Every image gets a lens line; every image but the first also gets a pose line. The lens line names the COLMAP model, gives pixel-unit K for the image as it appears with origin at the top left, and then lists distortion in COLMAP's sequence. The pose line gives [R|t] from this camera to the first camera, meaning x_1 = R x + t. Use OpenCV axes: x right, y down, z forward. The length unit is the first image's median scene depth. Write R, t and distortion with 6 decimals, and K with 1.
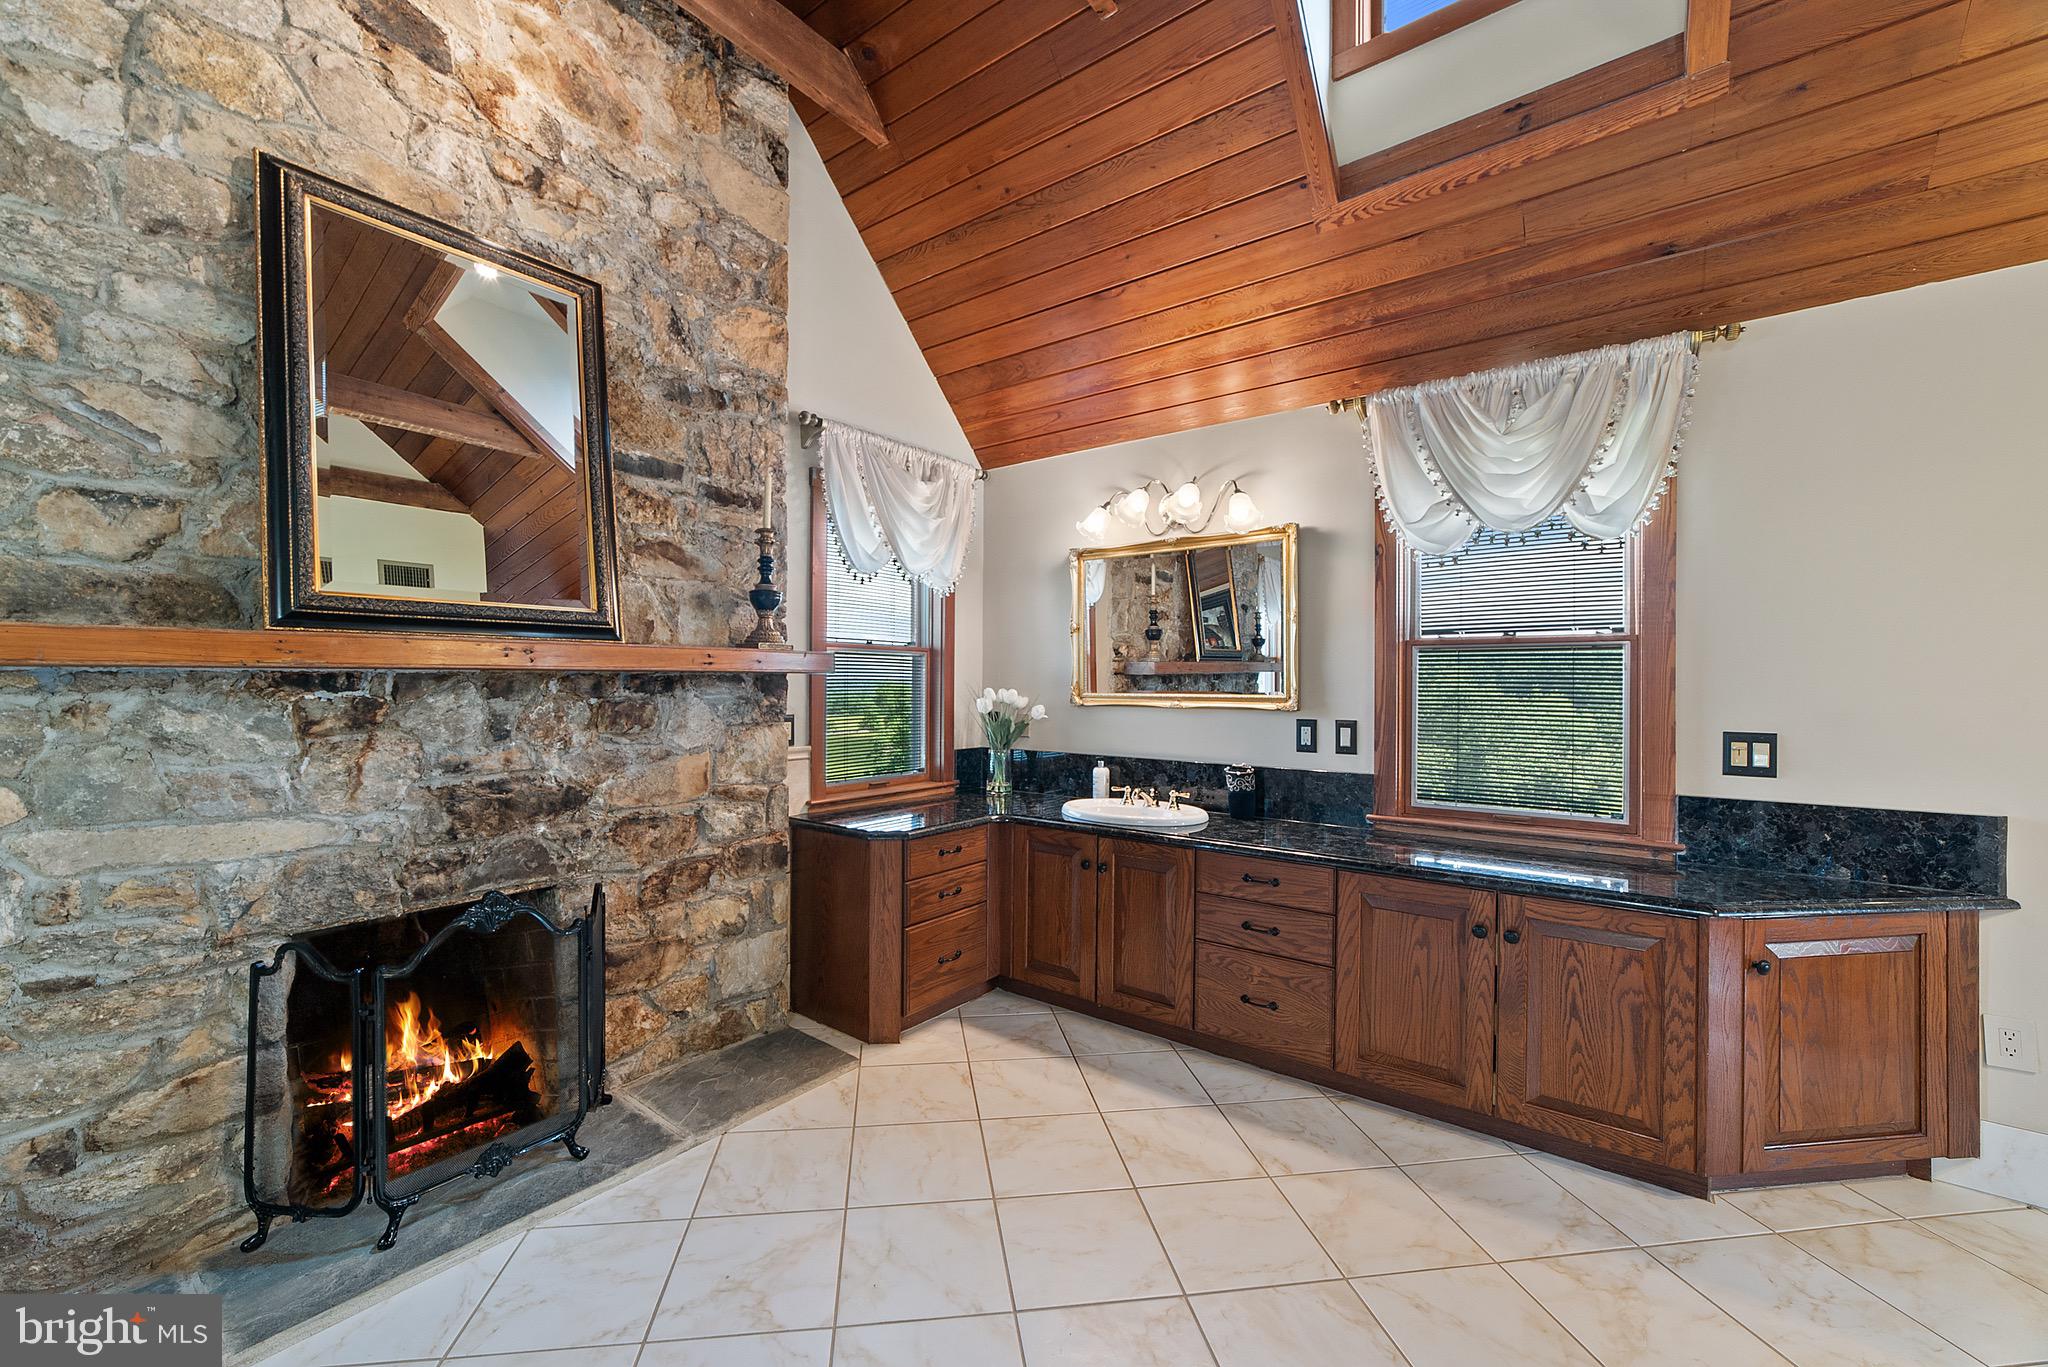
lens RADIAL K [[806.9, 0, 1002.4], [0, 806.9, 662.7], [0, 0, 1]] dist [-0.016720, 0.000485]
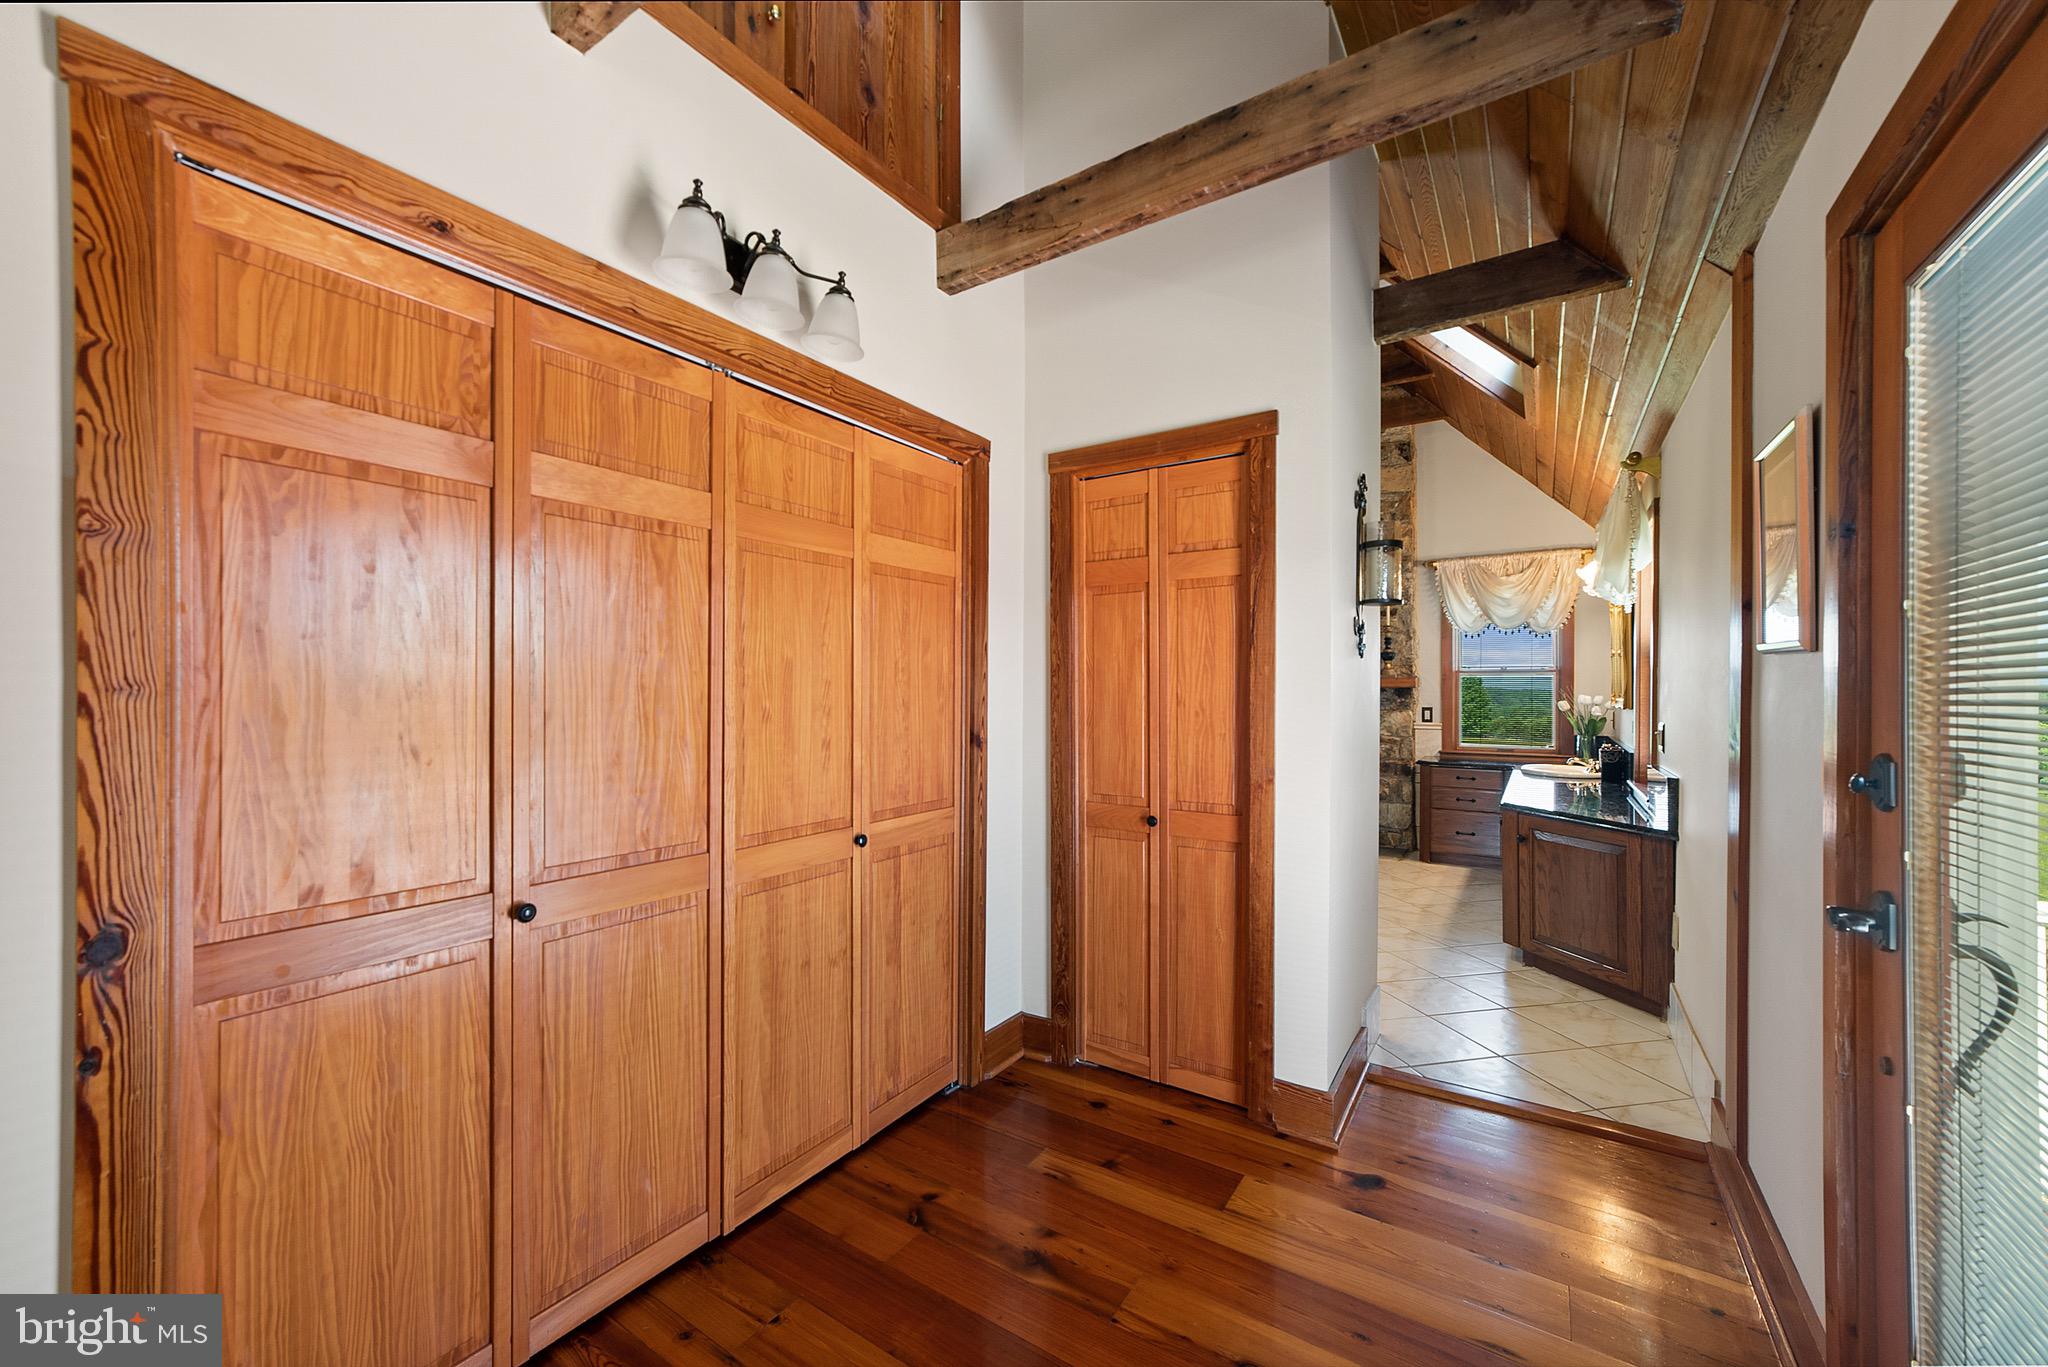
lens RADIAL K [[805.0, 0, 989.8], [0, 805.0, 683.7], [0, 0, 1]] dist [-0.009301, 0.000168]
pose [[0.040891, -0.009793, -0.999116, 1.863011], [0.027698, 0.999579, -0.008664, -0.009107], [0.998780, -0.027319, 0.041145, -0.214540]]
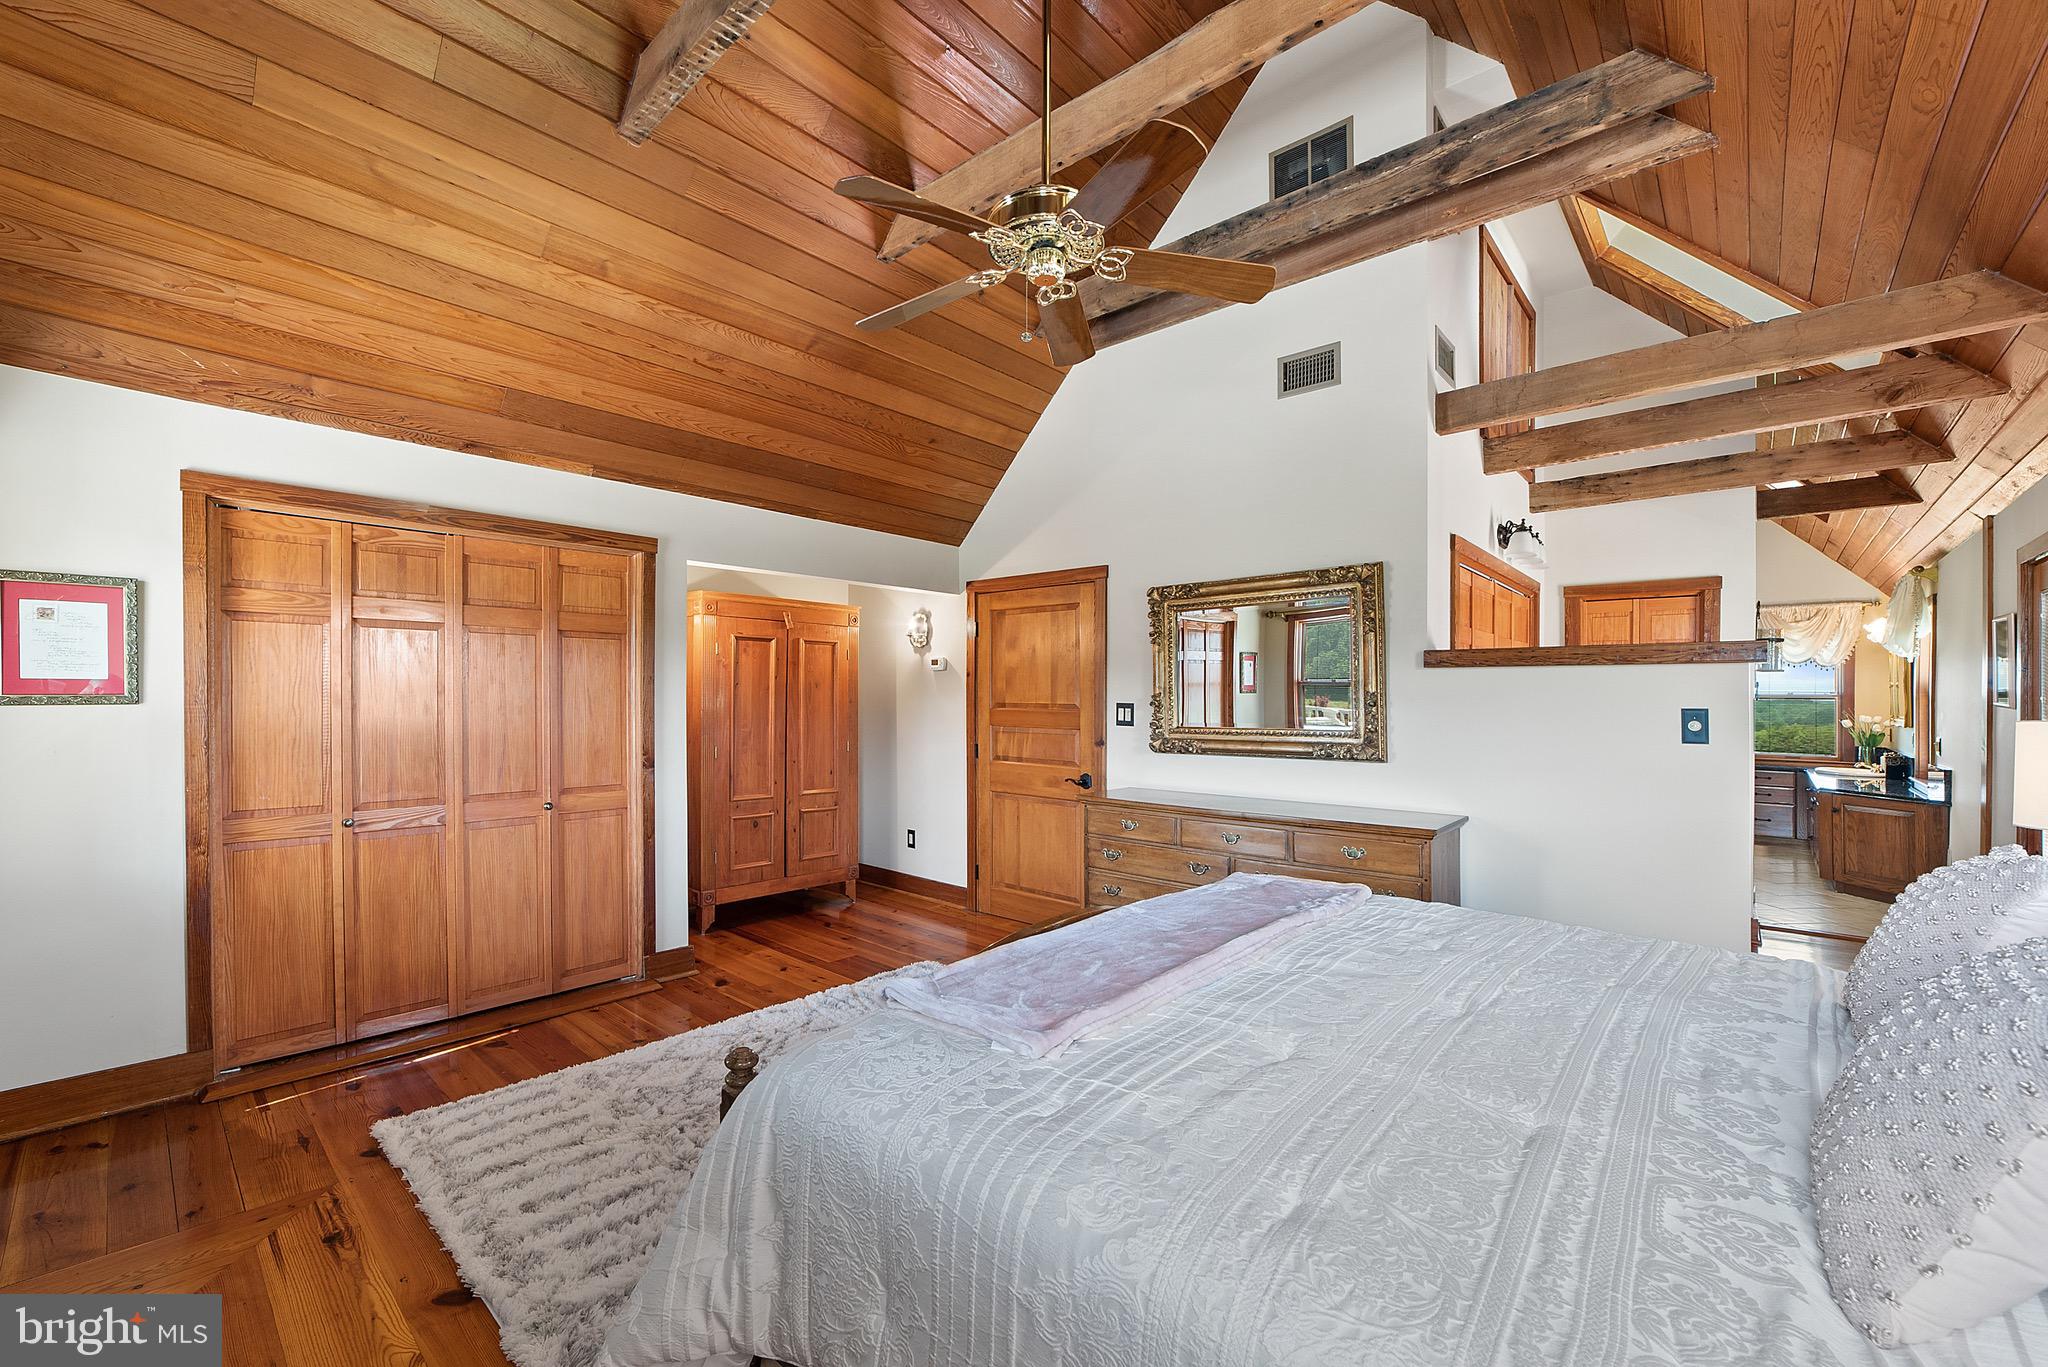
lens RADIAL K [[833.8, 0, 1024.0], [0, 833.8, 683.5], [0, 0, 1]] dist [0.000776, 0.000232]
pose [[-0.080773, -0.017298, -0.996582, 2.799386], [0.020452, 0.999610, -0.019008, -0.062490], [0.996523, -0.021918, -0.080388, -1.106050]]
